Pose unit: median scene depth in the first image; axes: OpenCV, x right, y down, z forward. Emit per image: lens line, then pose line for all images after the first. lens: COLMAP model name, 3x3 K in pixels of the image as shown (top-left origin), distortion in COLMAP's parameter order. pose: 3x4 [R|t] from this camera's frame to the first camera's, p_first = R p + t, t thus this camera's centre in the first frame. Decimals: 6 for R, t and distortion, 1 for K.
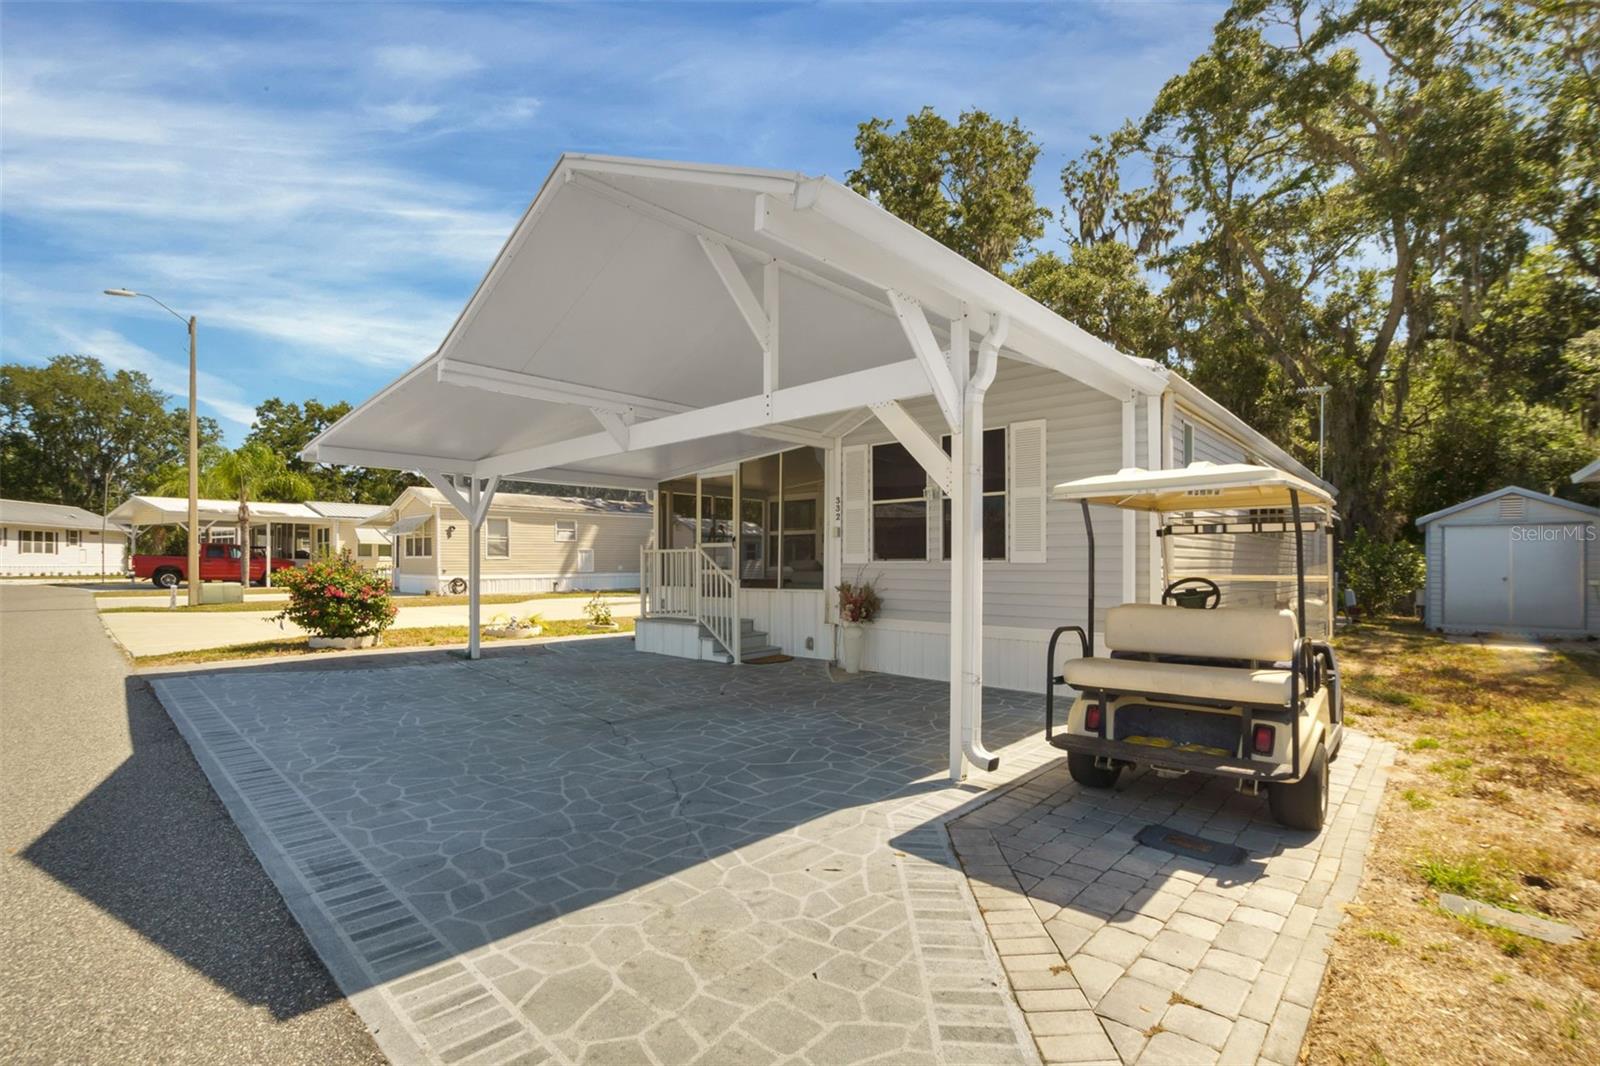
lens RADIAL K [[715.6, 0, 807.7], [0, 715.6, 562.5], [0, 0, 1]] dist [-0.025798, 0.000917]
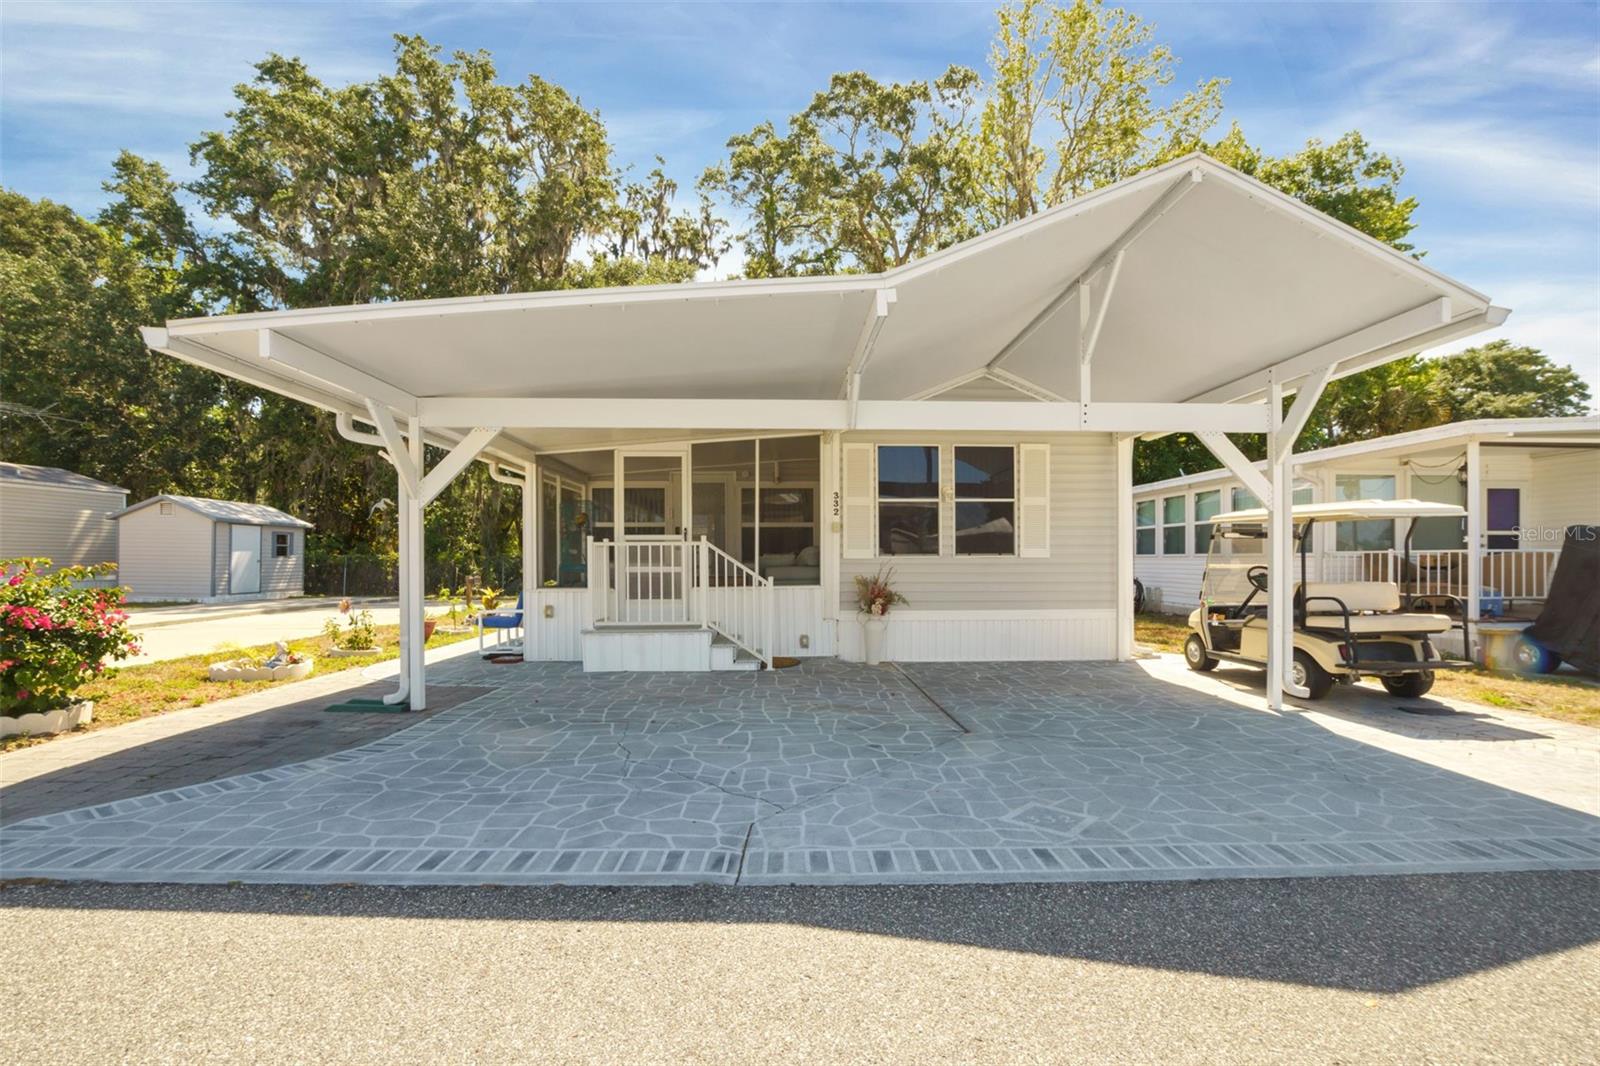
lens RADIAL K [[715.6, 0, 807.7], [0, 715.6, 562.5], [0, 0, 1]] dist [-0.025798, 0.000917]
pose [[0.706950, -0.005223, 0.707244, -0.729958], [0.002063, 0.999984, 0.005324, 0.001530], [-0.707260, -0.002305, 0.706949, 0.338563]]
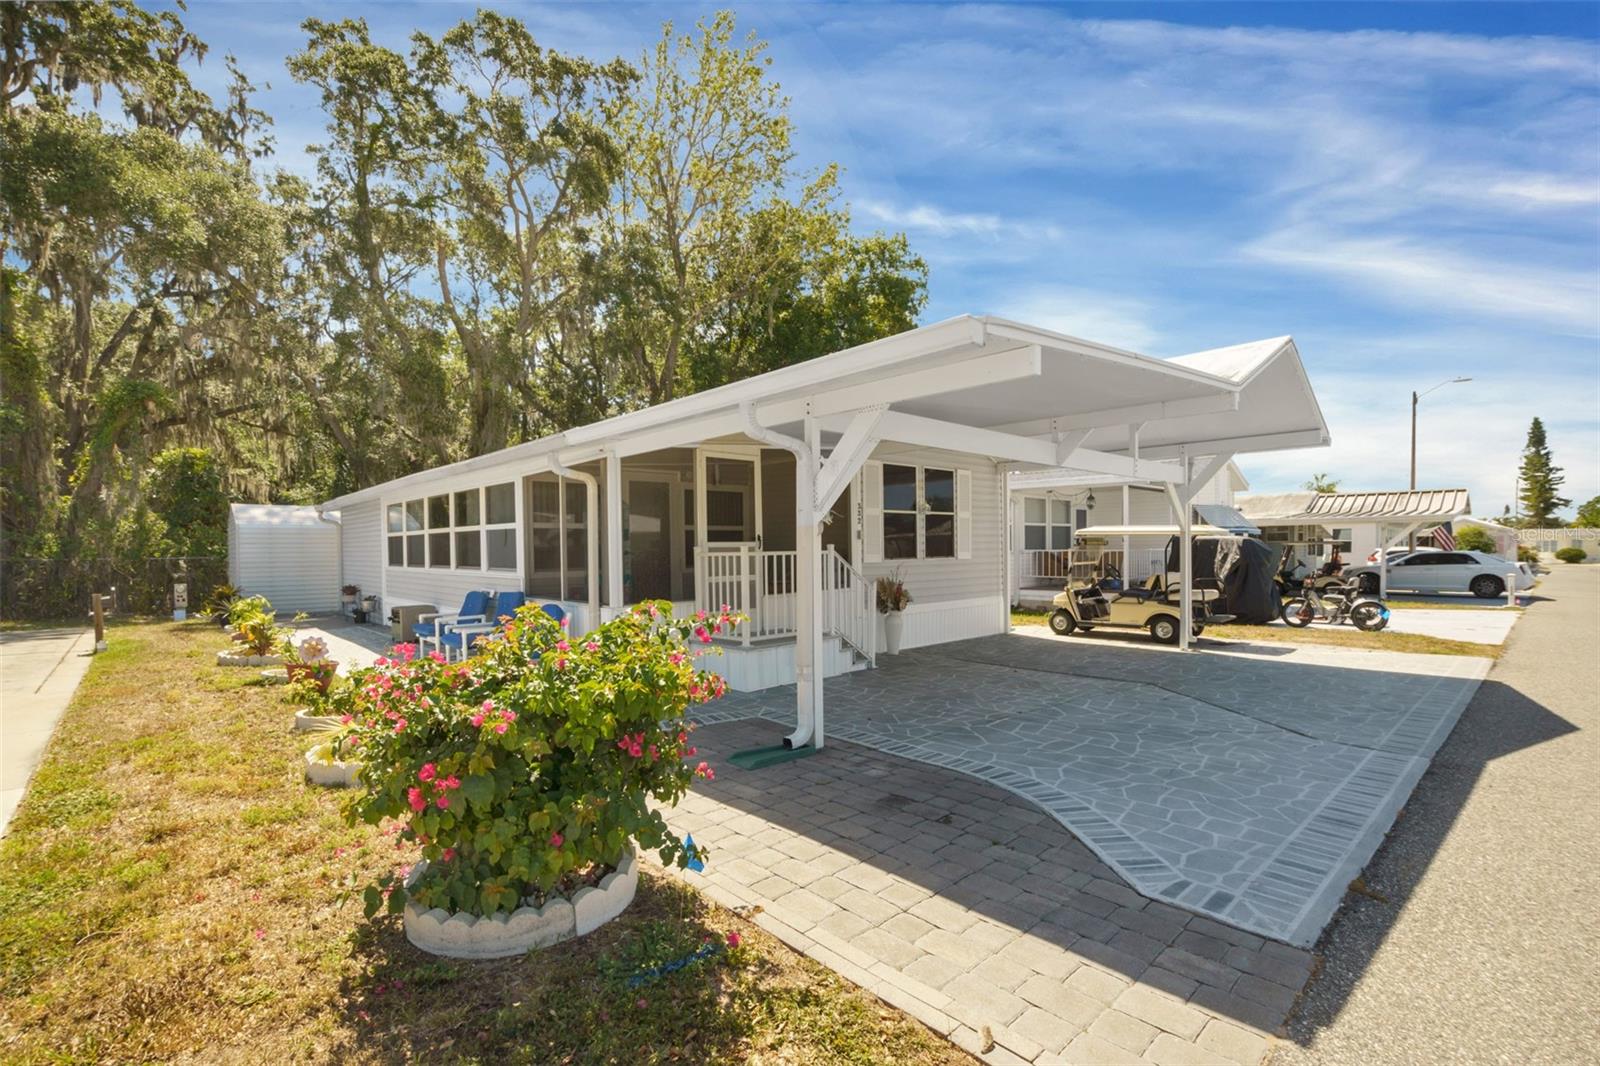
lens RADIAL K [[715.6, 0, 807.7], [0, 715.6, 562.5], [0, 0, 1]] dist [-0.025798, 0.000917]
pose [[0.074952, -0.025257, 0.996867, -1.124851], [0.012119, 0.999628, 0.024416, -0.028933], [-0.997113, 0.010251, 0.075230, 1.049880]]
